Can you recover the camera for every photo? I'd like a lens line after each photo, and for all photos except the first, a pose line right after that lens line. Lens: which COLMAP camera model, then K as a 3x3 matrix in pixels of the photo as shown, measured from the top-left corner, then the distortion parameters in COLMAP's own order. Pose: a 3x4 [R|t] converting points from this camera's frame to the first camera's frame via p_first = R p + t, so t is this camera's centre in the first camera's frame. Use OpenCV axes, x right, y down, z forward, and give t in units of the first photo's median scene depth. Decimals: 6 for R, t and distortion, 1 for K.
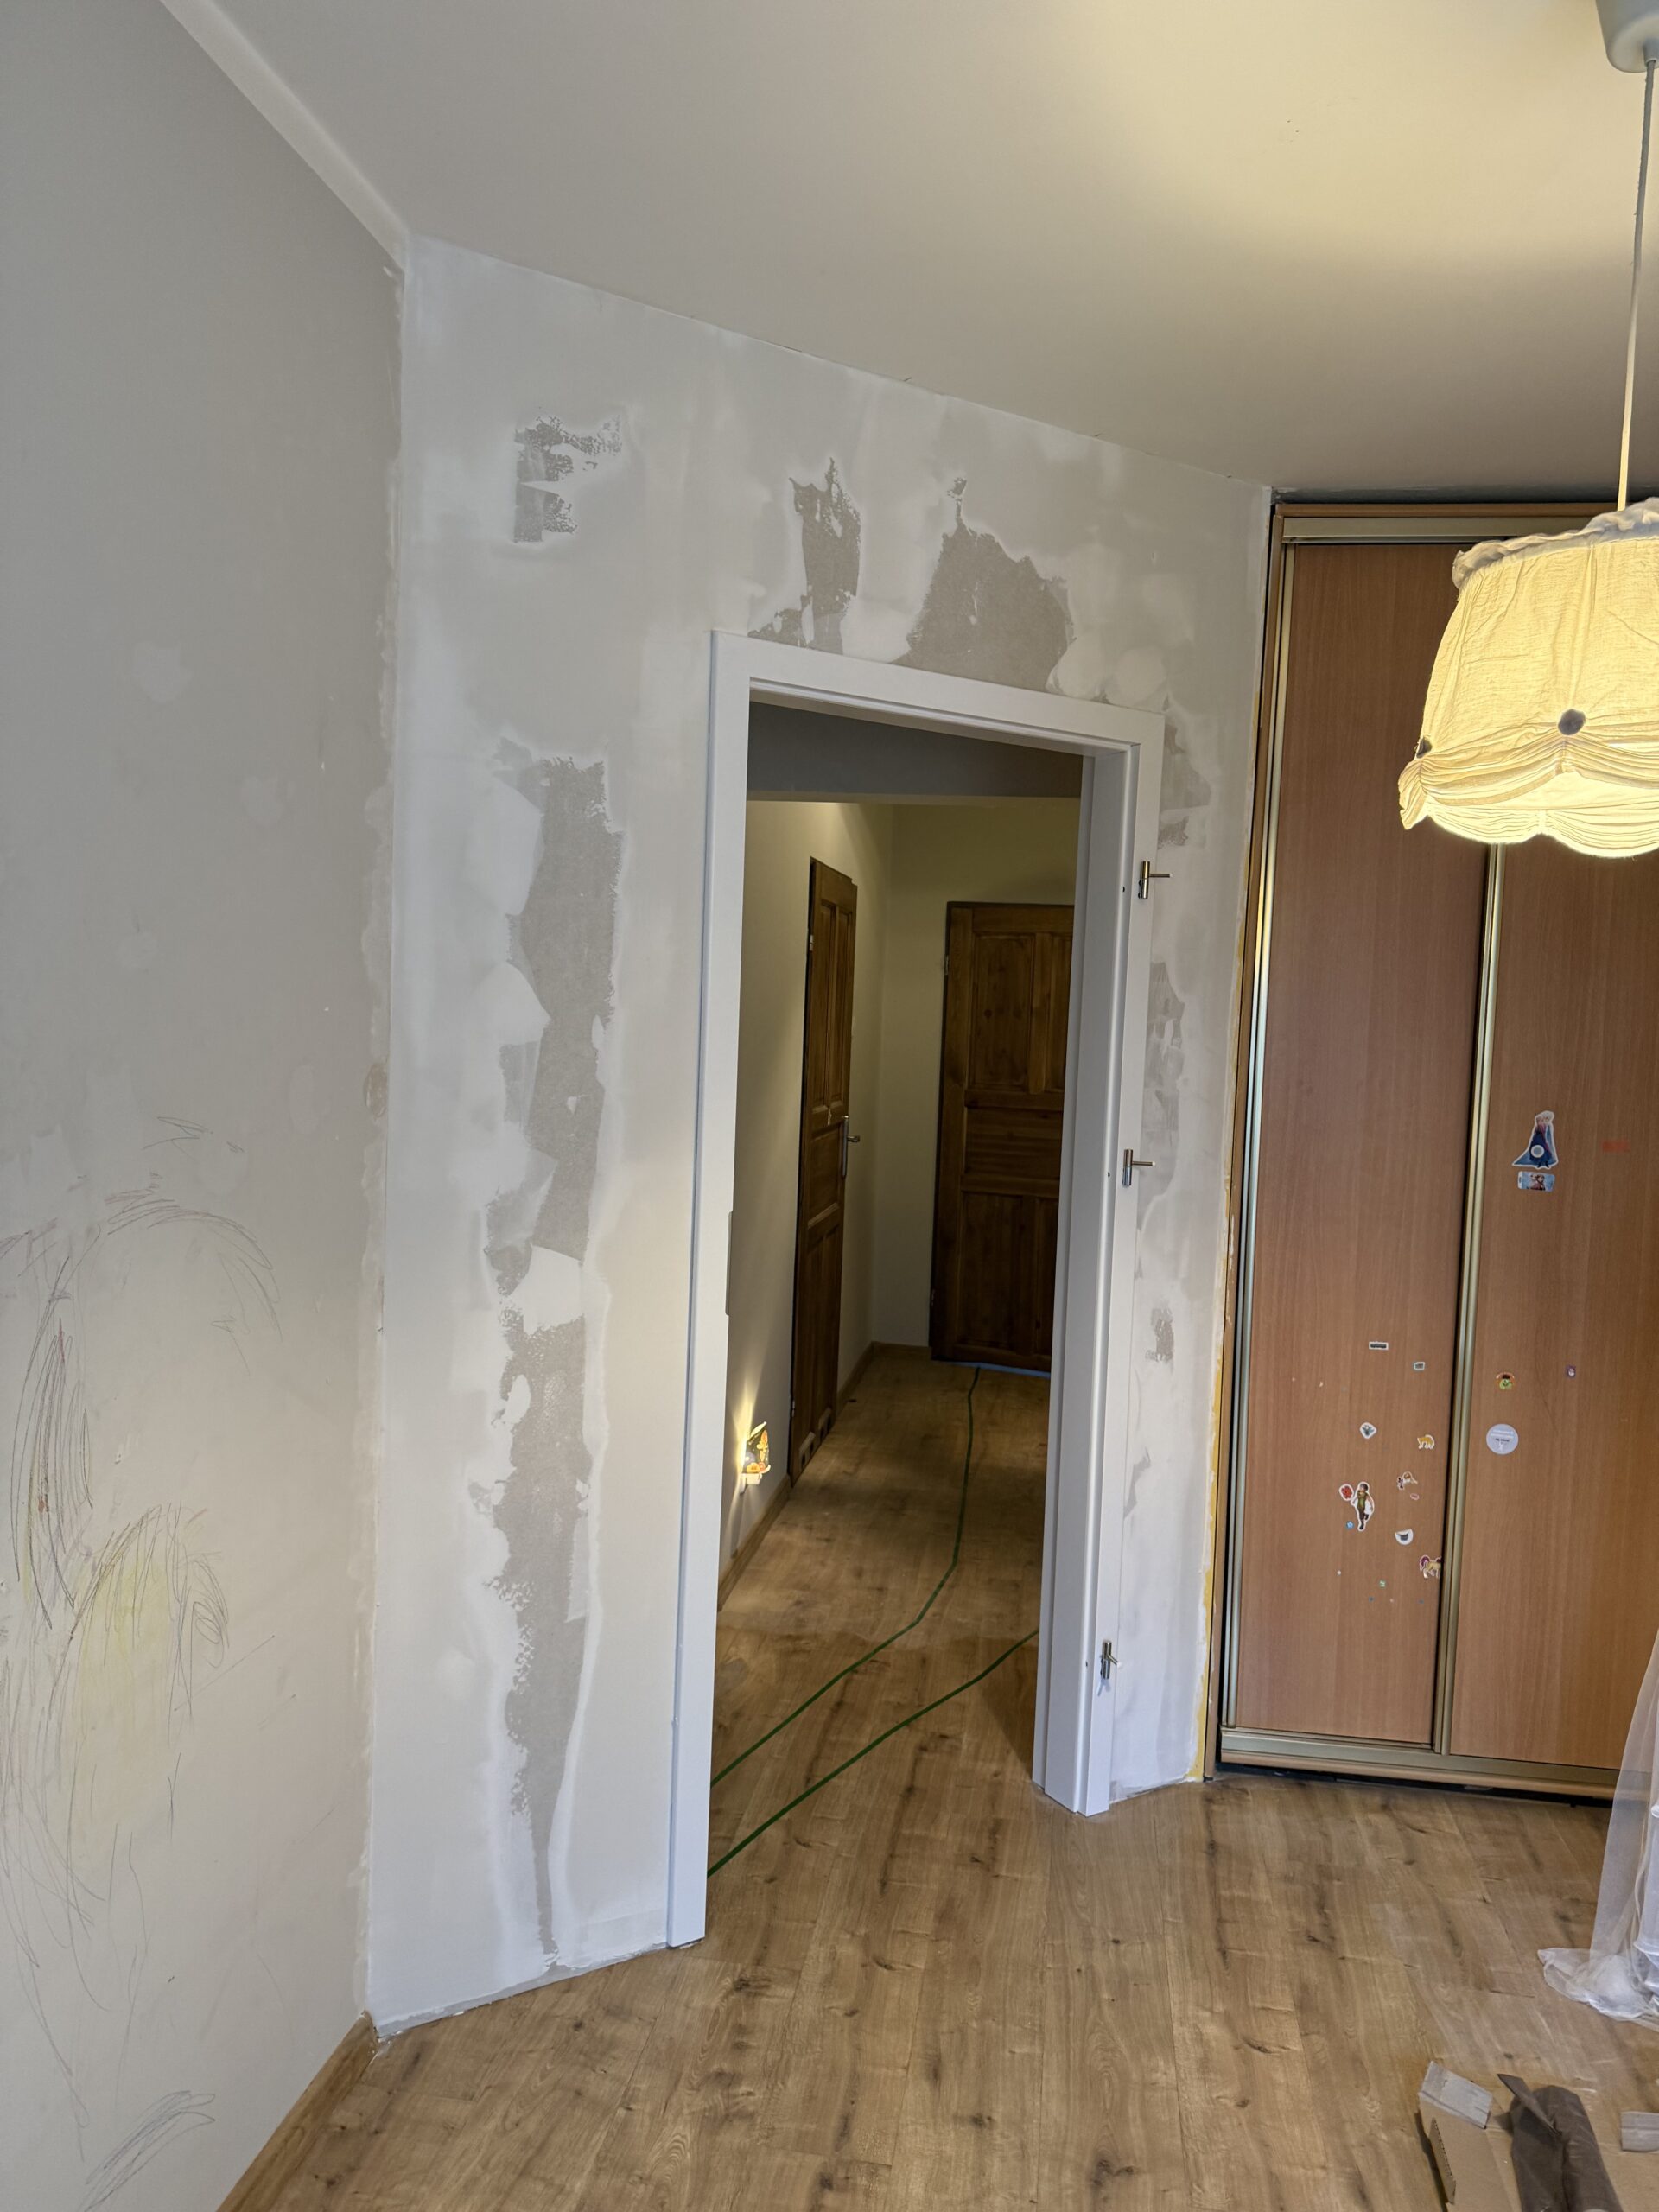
lens RADIAL K [[1541.9, 0, 848.3], [0, 1541.9, 1112.2], [0, 0, 1]] dist [0.022512, -0.047222]
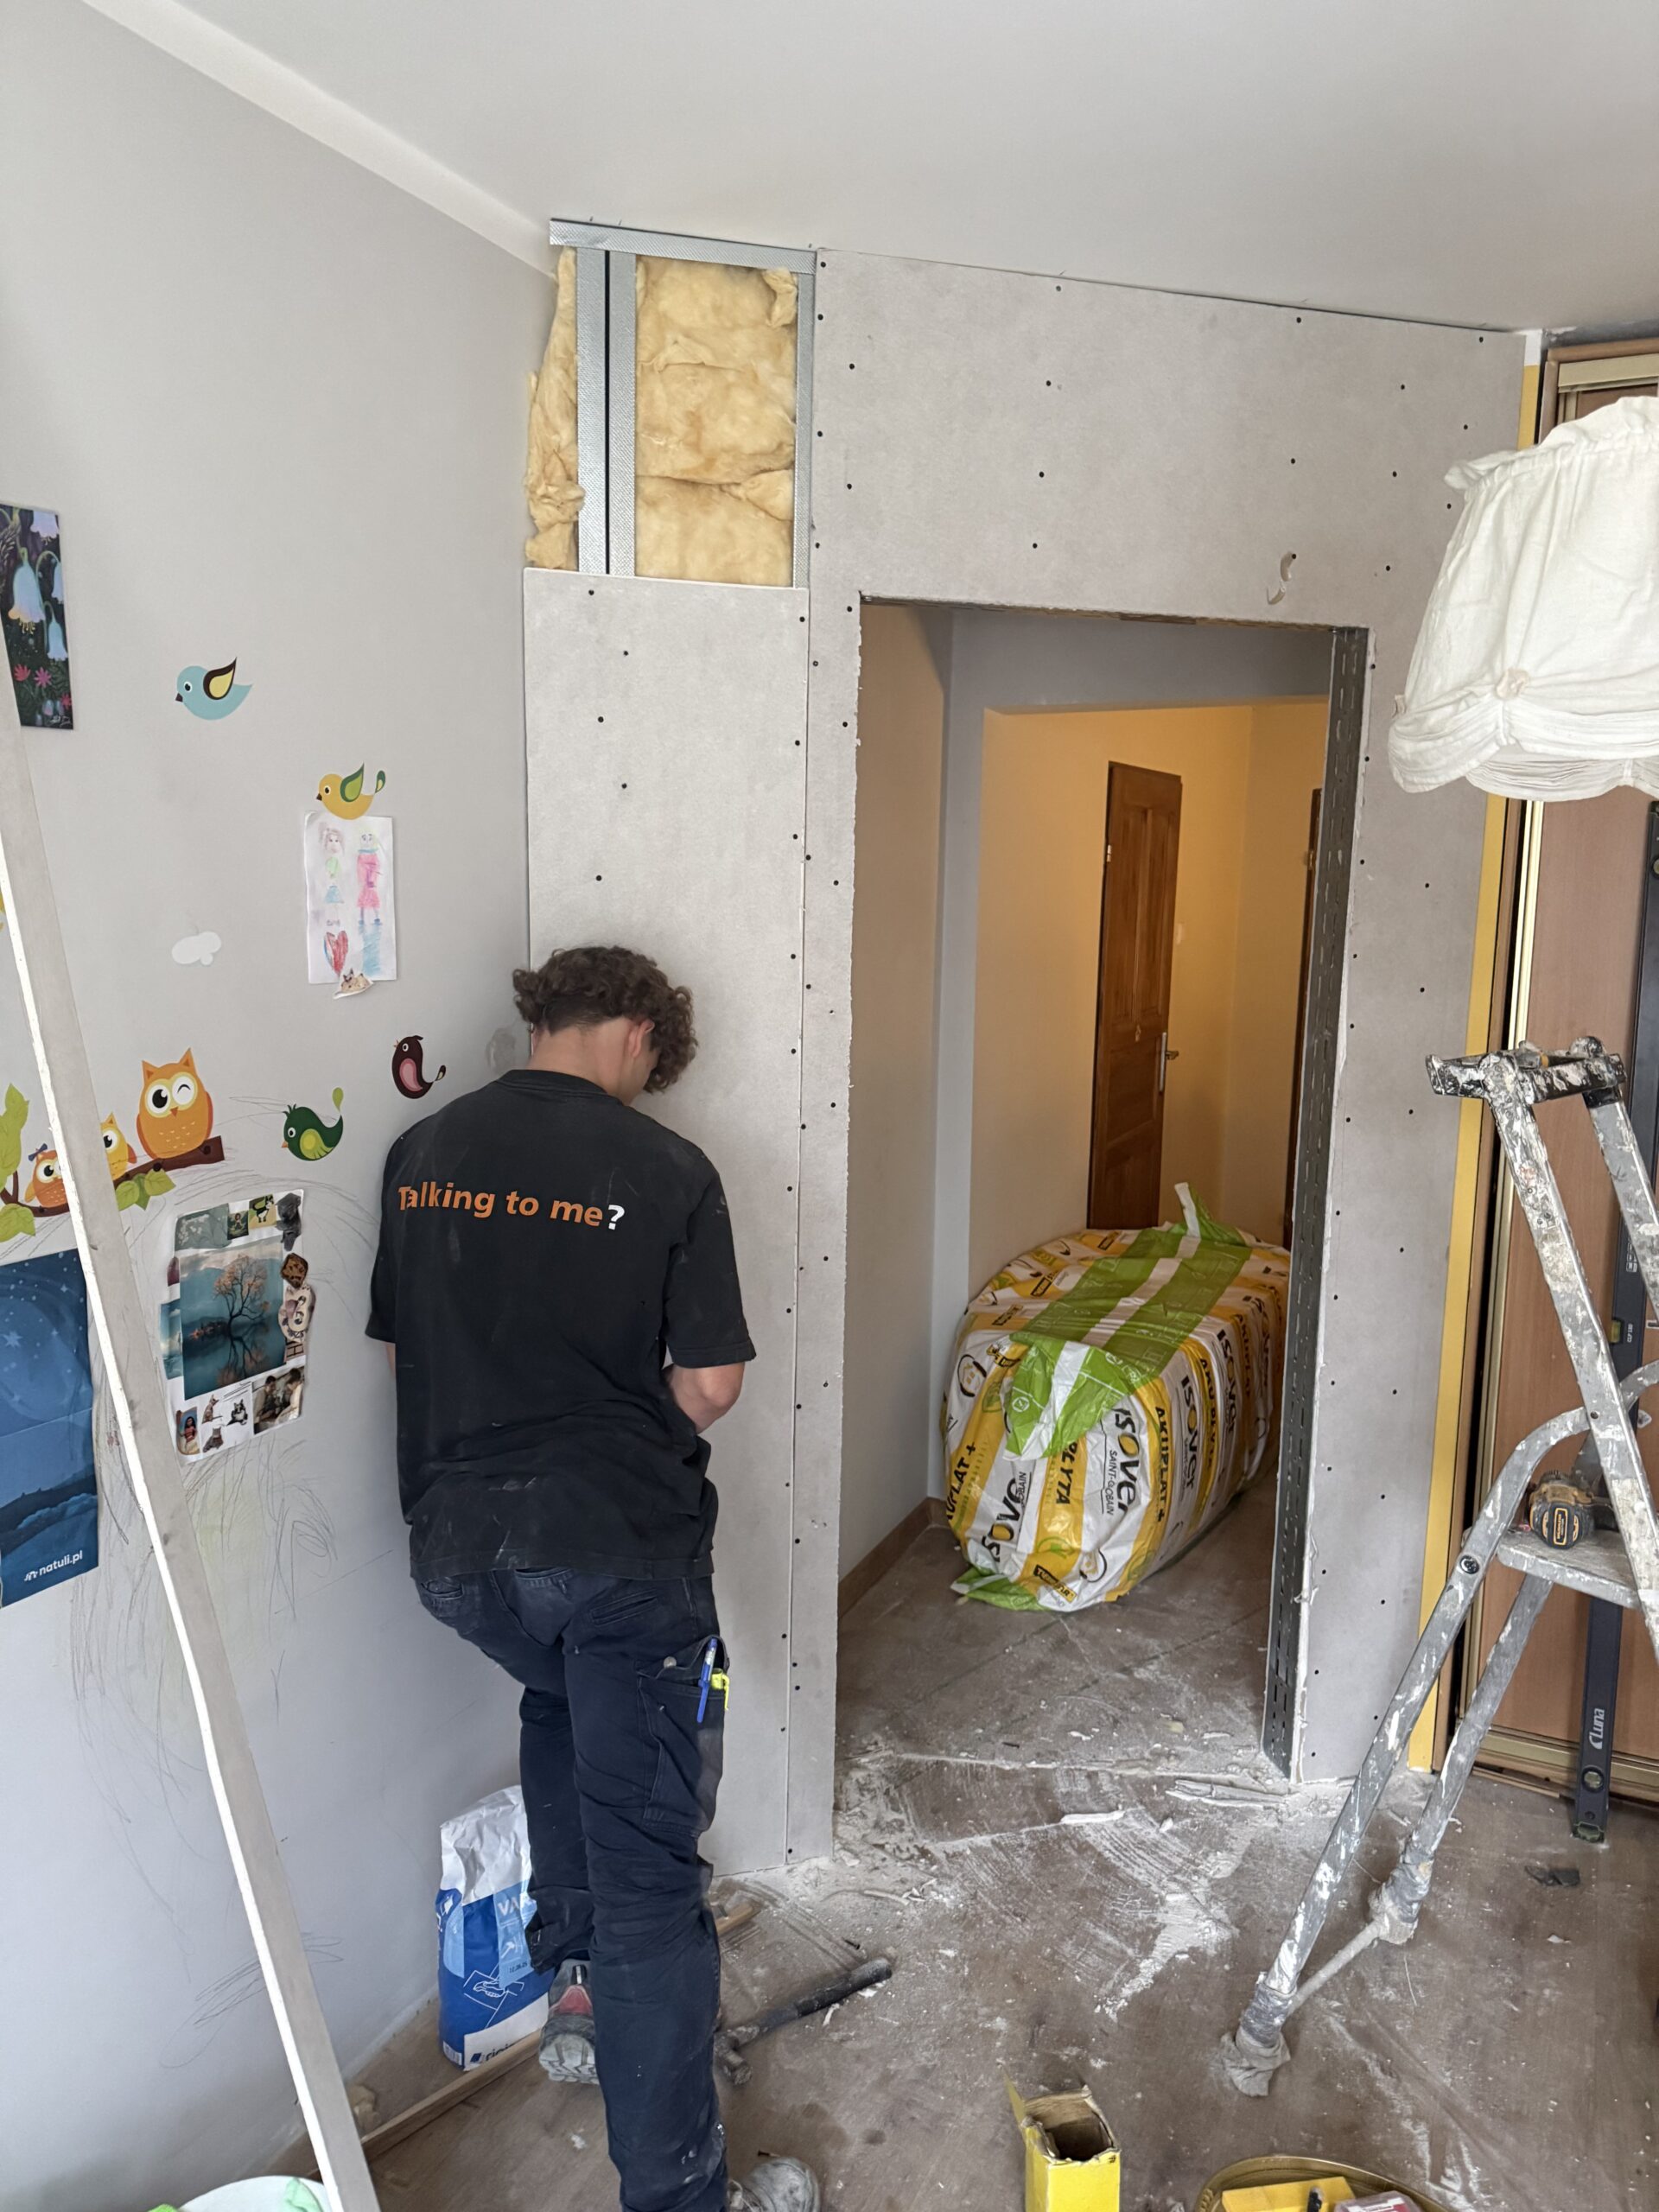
lens RADIAL K [[1534.0, 0, 826.5], [0, 1534.0, 1109.2], [0, 0, 1]] dist [0.073954, -0.150065]
pose [[0.952303, 0.021826, -0.304372, 0.187581], [0.001754, 0.997031, 0.076982, -0.045471], [0.305149, -0.073844, 0.949437, 0.045040]]
